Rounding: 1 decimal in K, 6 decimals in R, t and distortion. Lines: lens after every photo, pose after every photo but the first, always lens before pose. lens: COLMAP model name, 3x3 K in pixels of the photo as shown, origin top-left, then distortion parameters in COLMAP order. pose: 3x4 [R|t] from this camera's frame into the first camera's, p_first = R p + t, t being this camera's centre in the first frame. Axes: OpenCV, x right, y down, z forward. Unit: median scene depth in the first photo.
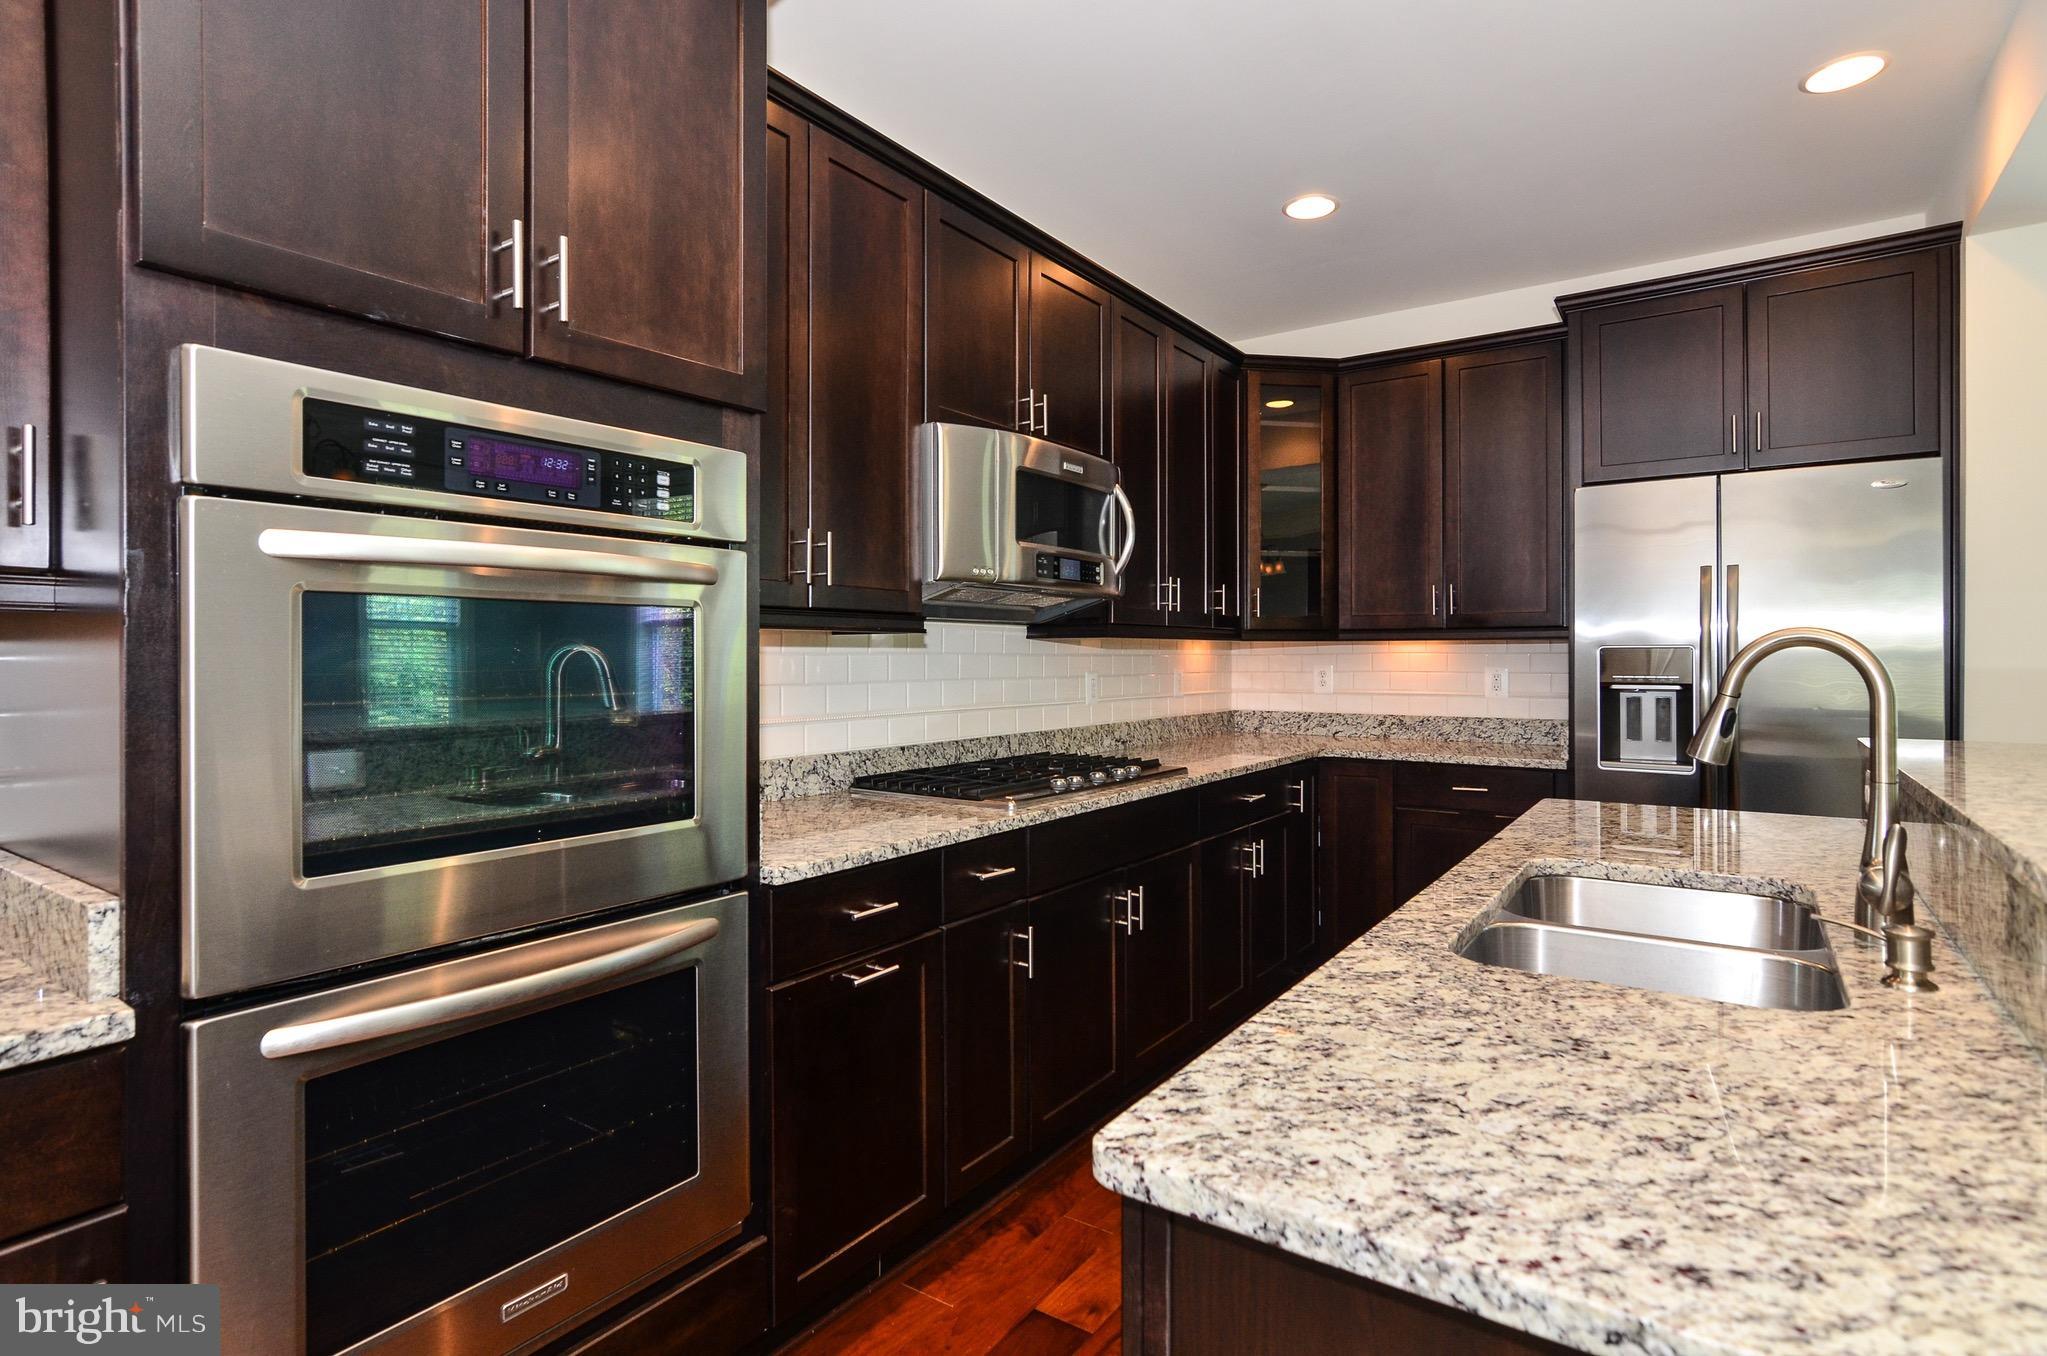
lens RADIAL K [[1031.1, 0, 1028.1], [0, 1031.1, 657.2], [0, 0, 1]] dist [0.001508, -0.000203]
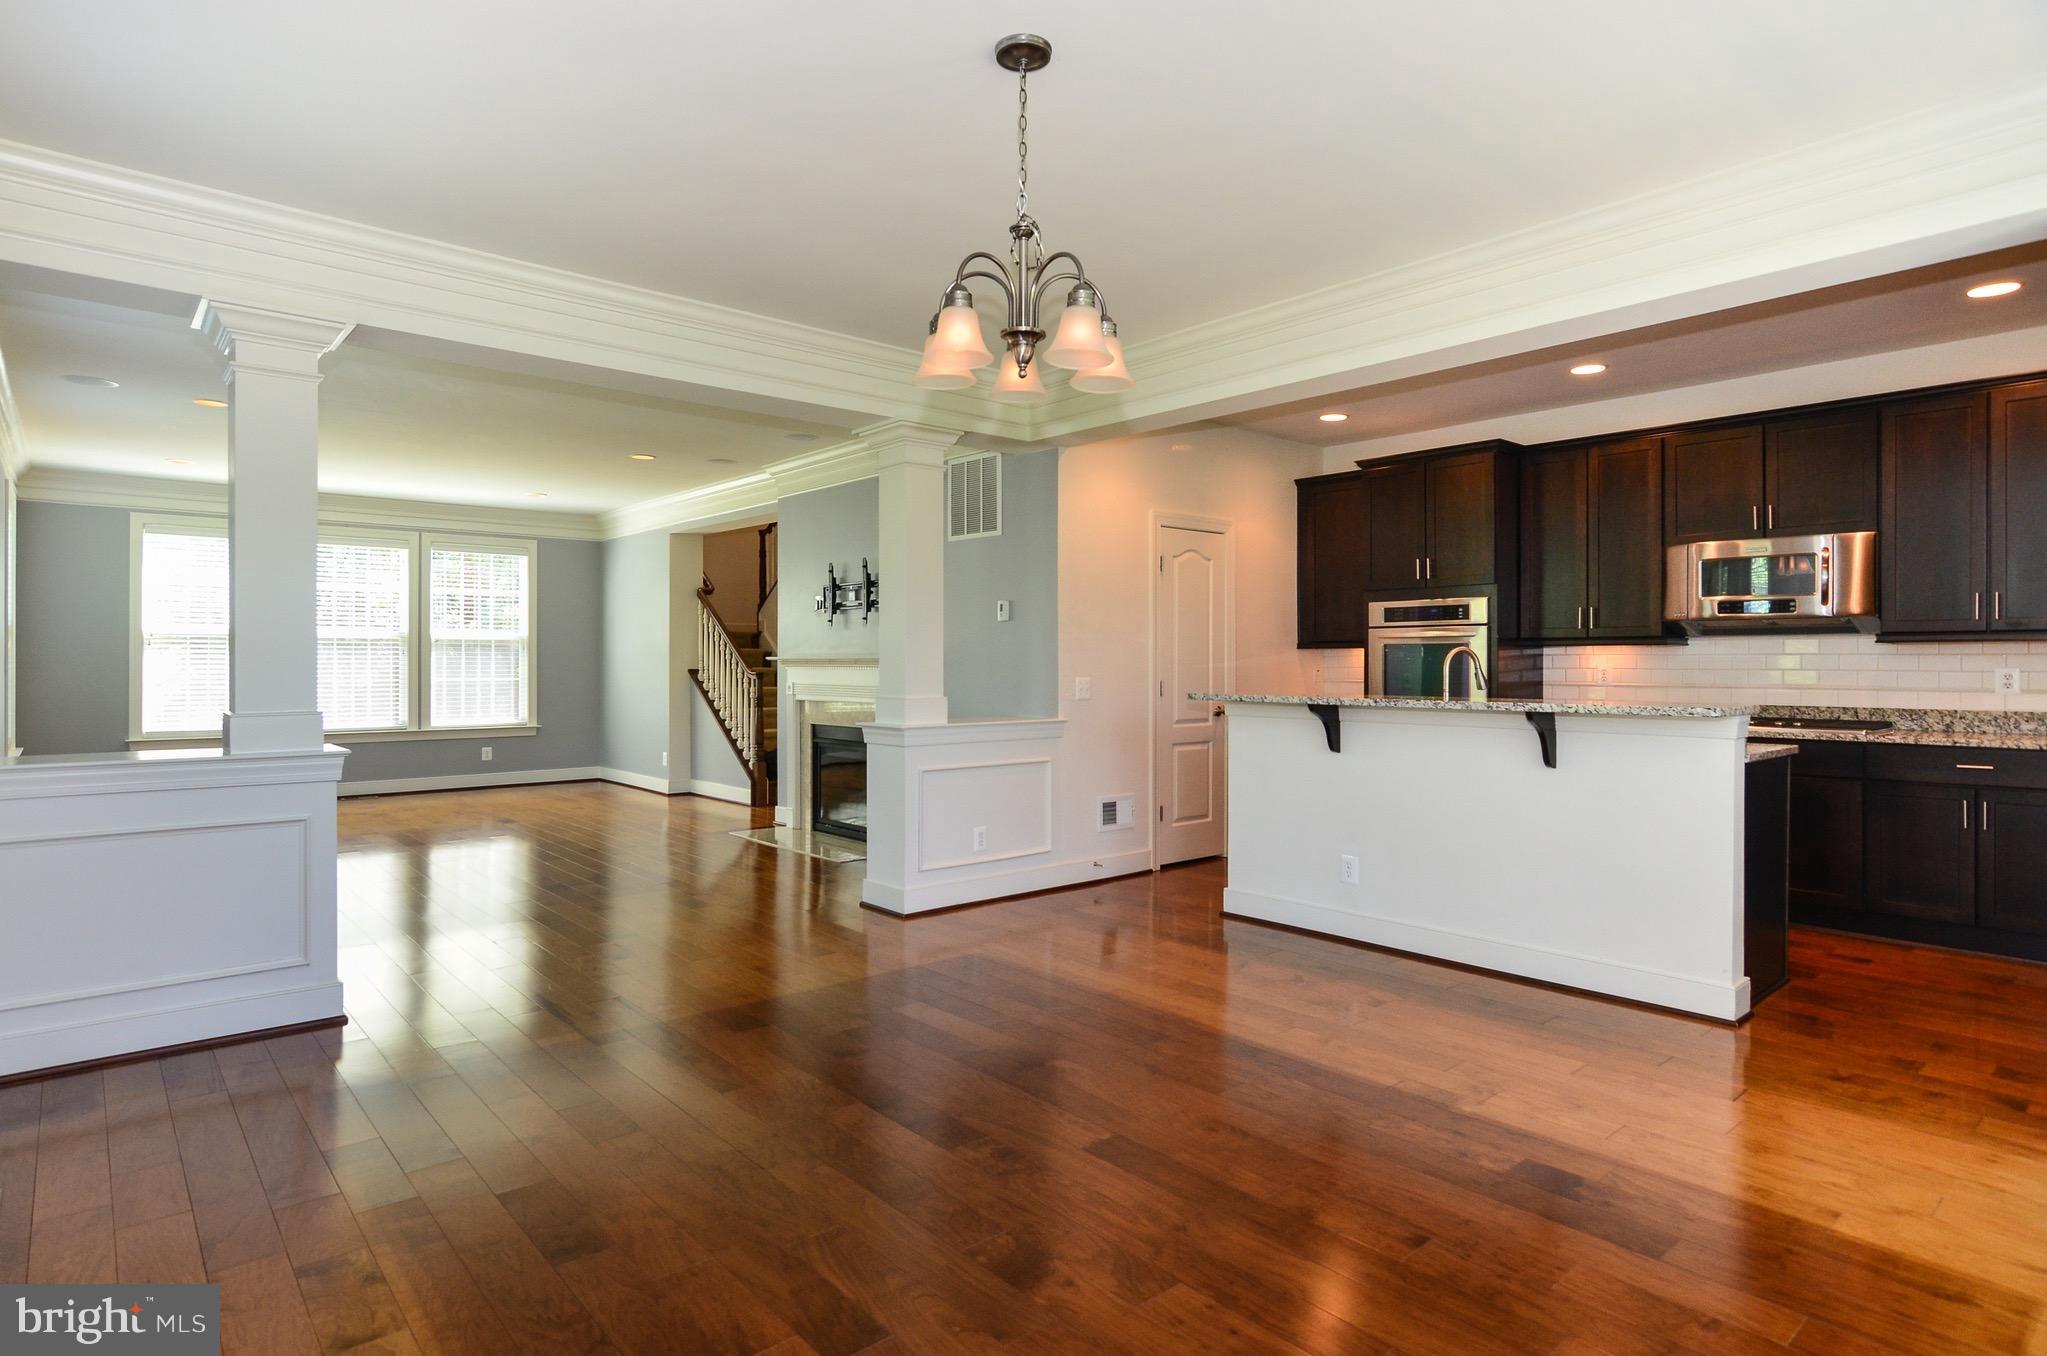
lens RADIAL K [[1097.5, 0, 1016.0], [0, 1097.5, 653.9], [0, 0, 1]] dist [-0.001504, 0.000913]
pose [[-0.259440, -0.001472, -0.965758, 2.921821], [0.000601, 0.999998, -0.001686, -0.002197], [0.965759, -0.001018, -0.259439, 0.341419]]
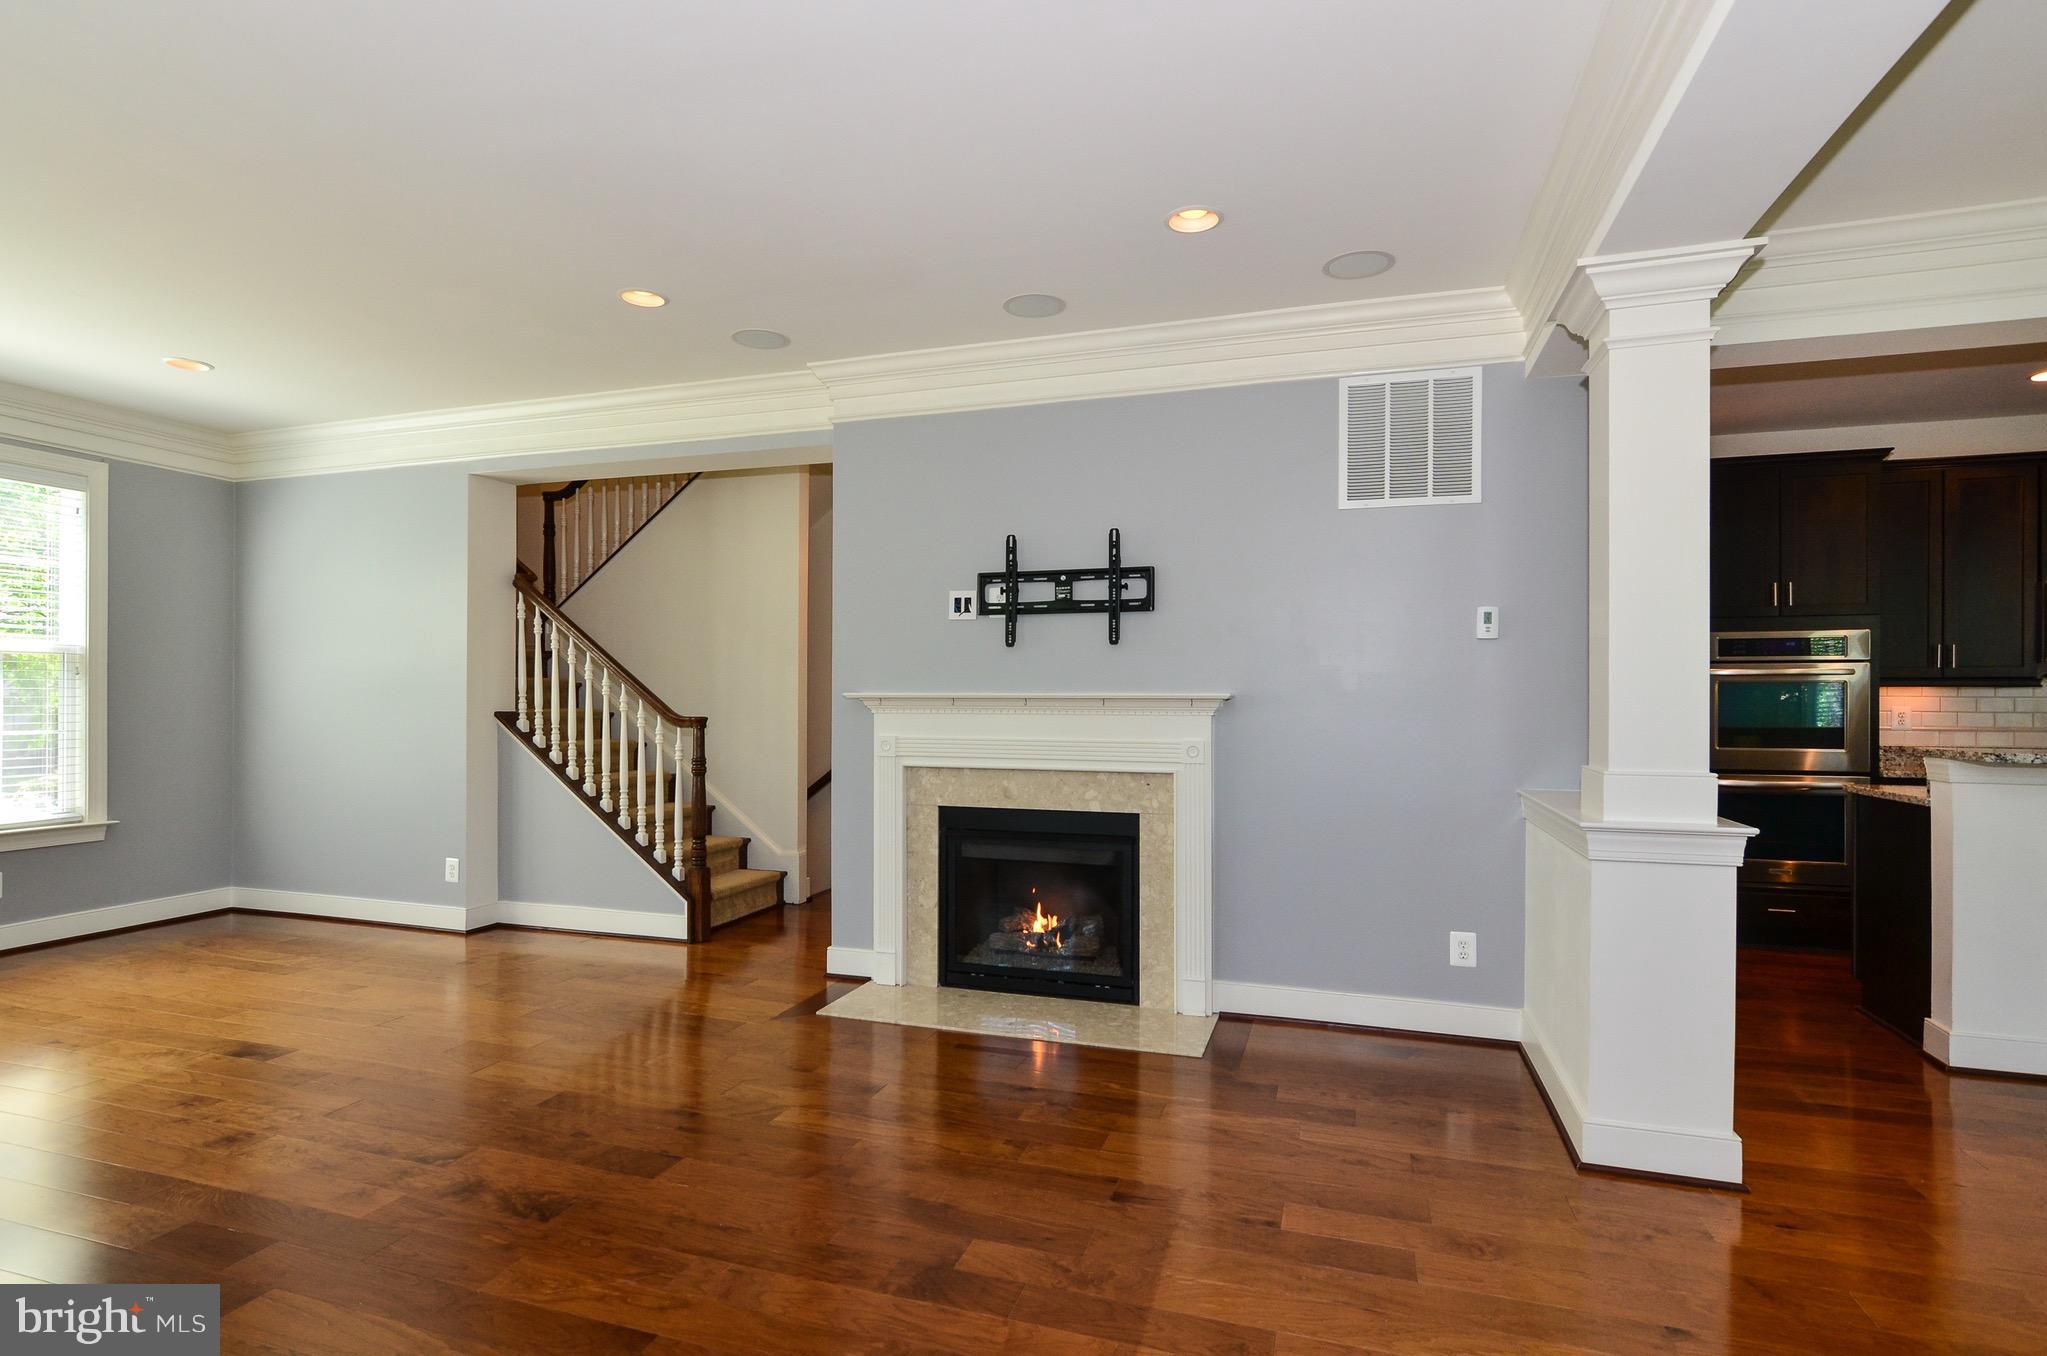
lens RADIAL K [[1018.1, 0, 1020.7], [0, 1018.1, 695.8], [0, 0, 1]] dist [-0.018600, 0.016933]
pose [[0.275925, 0.000415, -0.961179, 1.494737], [-0.005269, 0.999986, -0.001081, 0.008958], [0.961165, 0.005363, 0.275923, -1.742175]]
